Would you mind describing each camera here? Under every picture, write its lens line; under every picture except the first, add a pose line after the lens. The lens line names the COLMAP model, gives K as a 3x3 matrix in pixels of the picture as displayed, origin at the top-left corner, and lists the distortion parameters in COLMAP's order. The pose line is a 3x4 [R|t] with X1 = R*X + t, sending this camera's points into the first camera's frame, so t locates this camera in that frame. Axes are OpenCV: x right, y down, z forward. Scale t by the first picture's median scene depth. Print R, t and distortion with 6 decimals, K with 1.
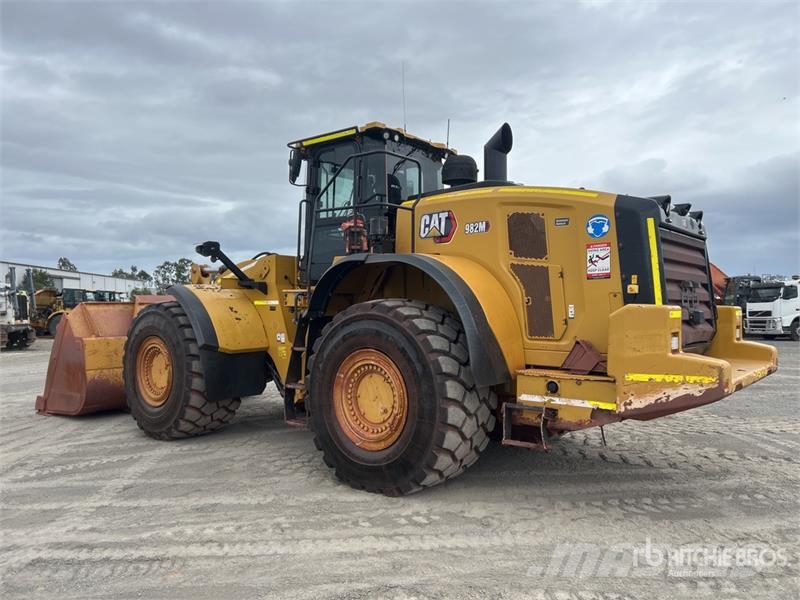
lens RADIAL K [[599.0, 0, 404.7], [0, 599.0, 302.2], [0, 0, 1]] dist [0.051345, -0.055617]
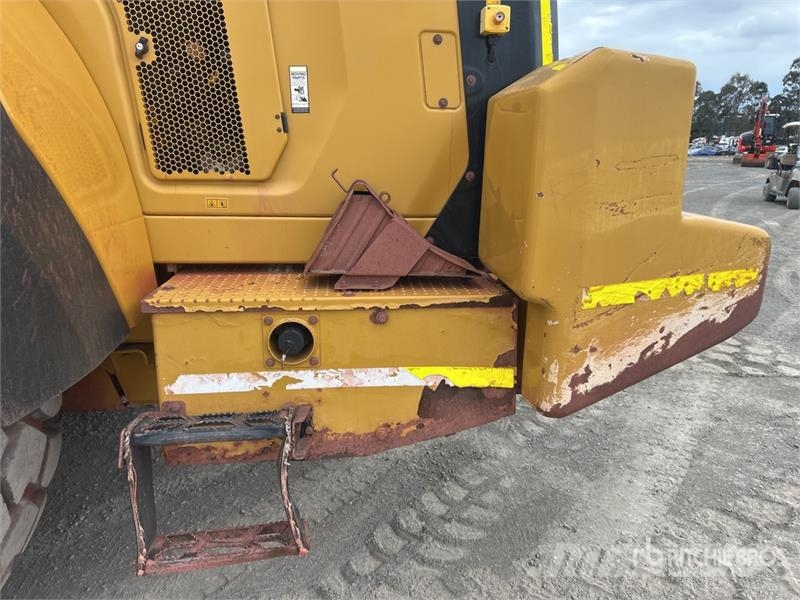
lens RADIAL K [[599.0, 0, 401.1], [0, 599.0, 297.0], [0, 0, 1]] dist [0.051345, -0.055617]
pose [[0.702557, -0.178740, 0.688815, 0.081303], [-0.016199, 0.963675, 0.266585, 0.038653], [-0.711443, -0.198449, 0.674142, 0.781742]]
